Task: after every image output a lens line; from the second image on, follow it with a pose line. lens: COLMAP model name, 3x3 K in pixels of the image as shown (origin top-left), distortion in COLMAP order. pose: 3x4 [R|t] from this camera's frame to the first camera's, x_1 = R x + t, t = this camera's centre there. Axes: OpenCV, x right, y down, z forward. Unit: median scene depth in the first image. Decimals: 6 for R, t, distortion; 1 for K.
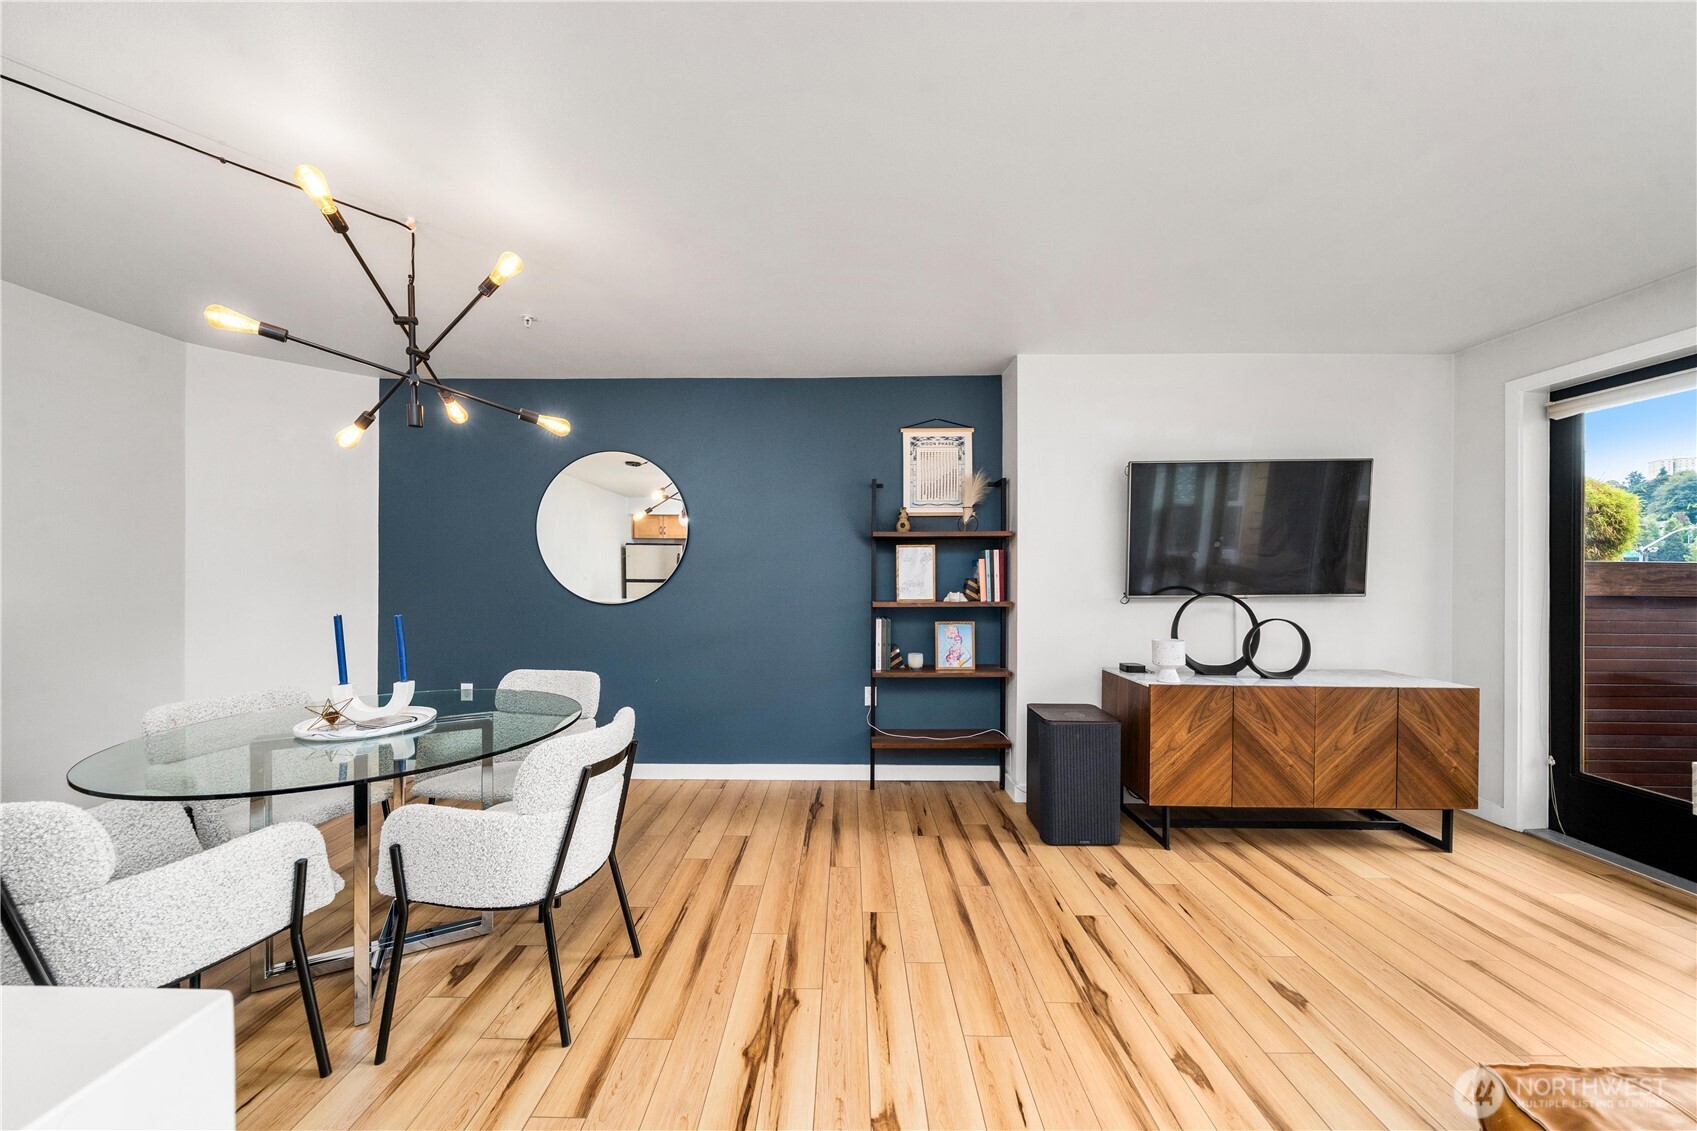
lens RADIAL K [[591.1, 0, 840.0], [0, 591.1, 572.8], [0, 0, 1]] dist [-0.006650, 0.000159]
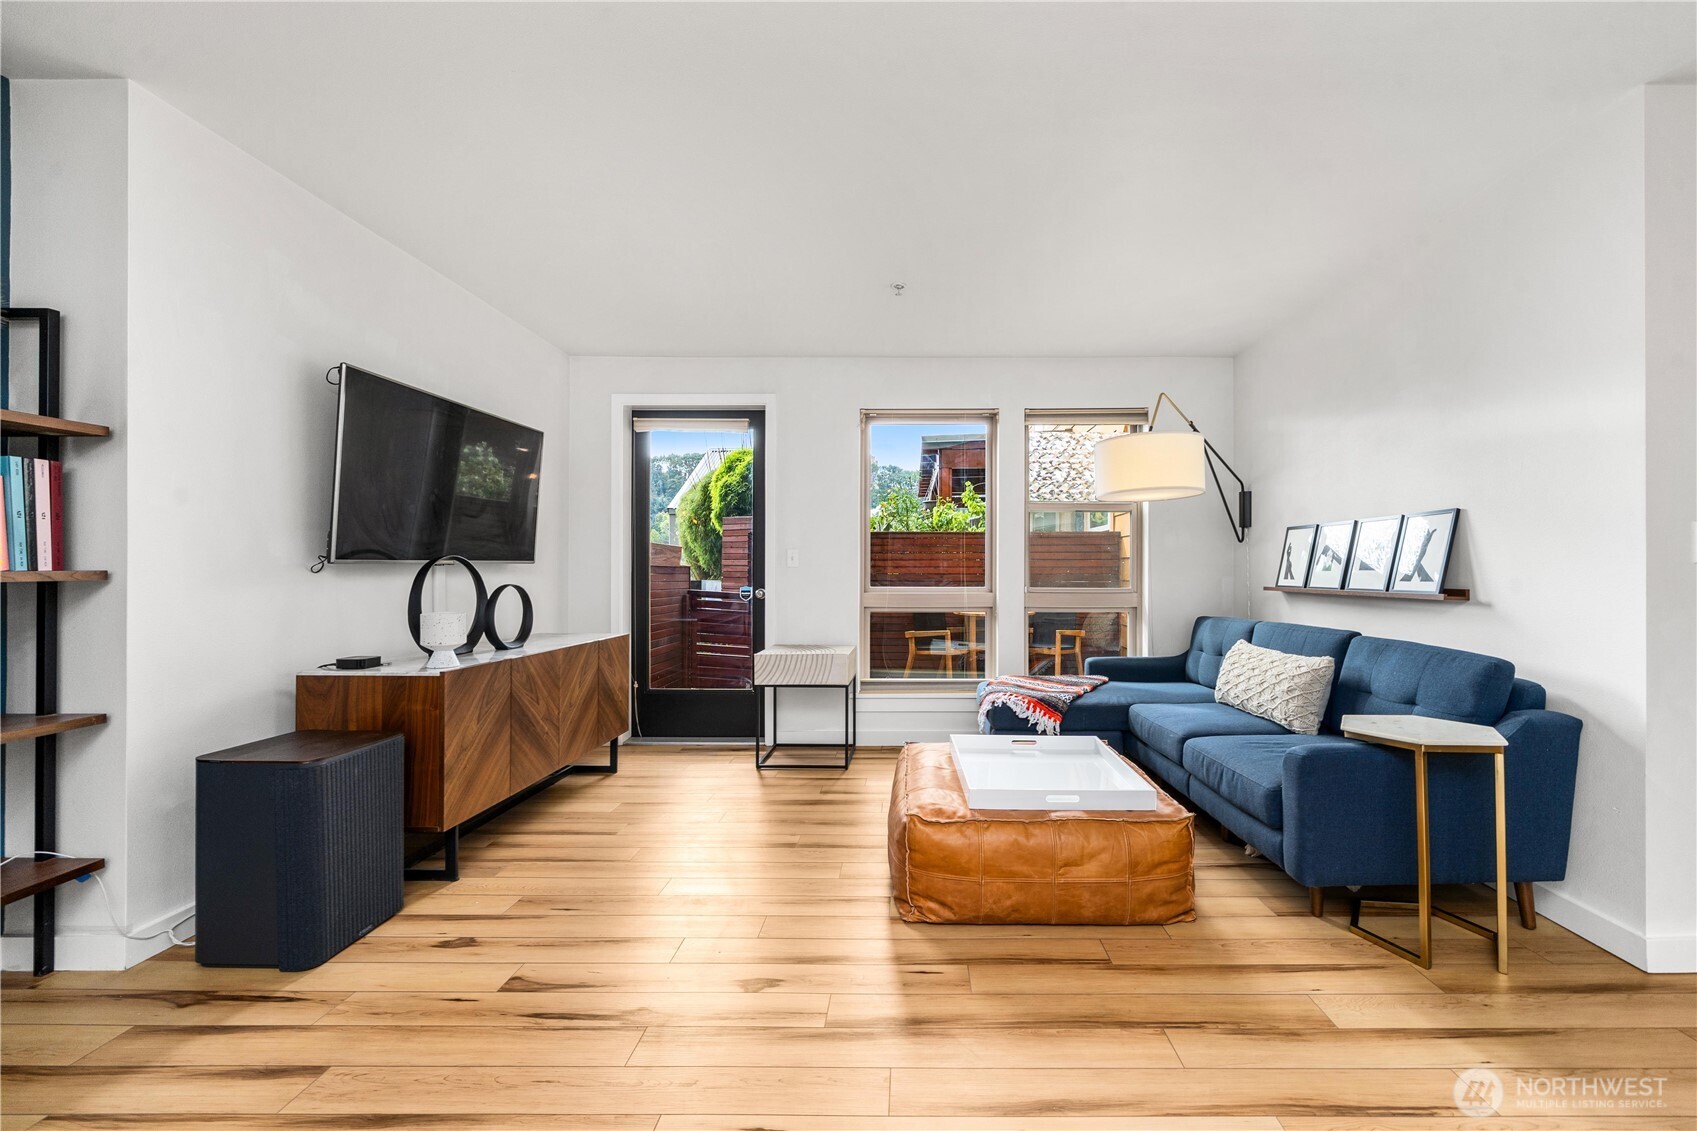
lens RADIAL K [[663.1, 0, 907.8], [0, 663.1, 570.0], [0, 0, 1]] dist [-0.004393, 0.000587]
pose [[-0.011813, -0.001359, 0.999929, -0.318252], [-0.004997, 0.999987, 0.001300, 0.052925], [-0.999918, -0.004981, -0.011820, 0.402170]]
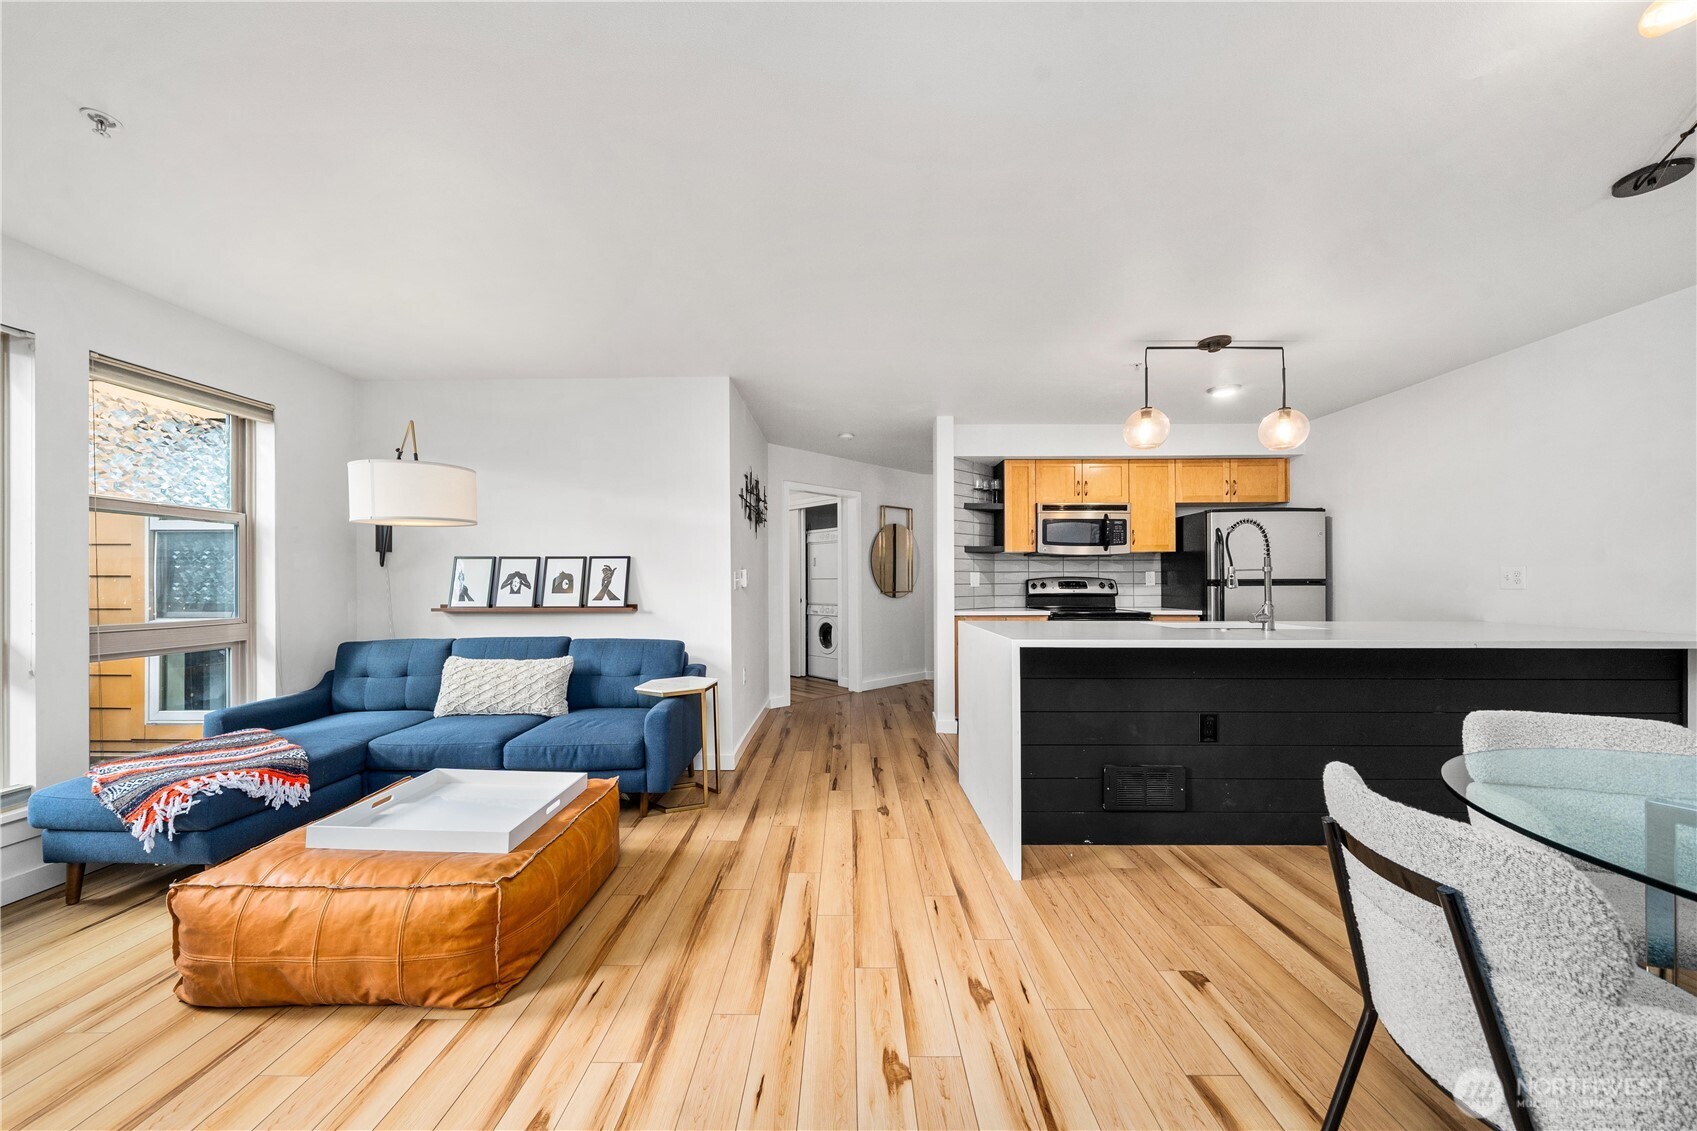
lens RADIAL K [[591.1, 0, 841.8], [0, 591.1, 580.7], [0, 0, 1]] dist [-0.006650, 0.000159]
pose [[-0.999995, 0.000718, -0.002964, 0.085816], [0.000736, 0.999983, -0.005832, 0.030991], [0.002960, -0.005834, -0.999979, 0.987970]]
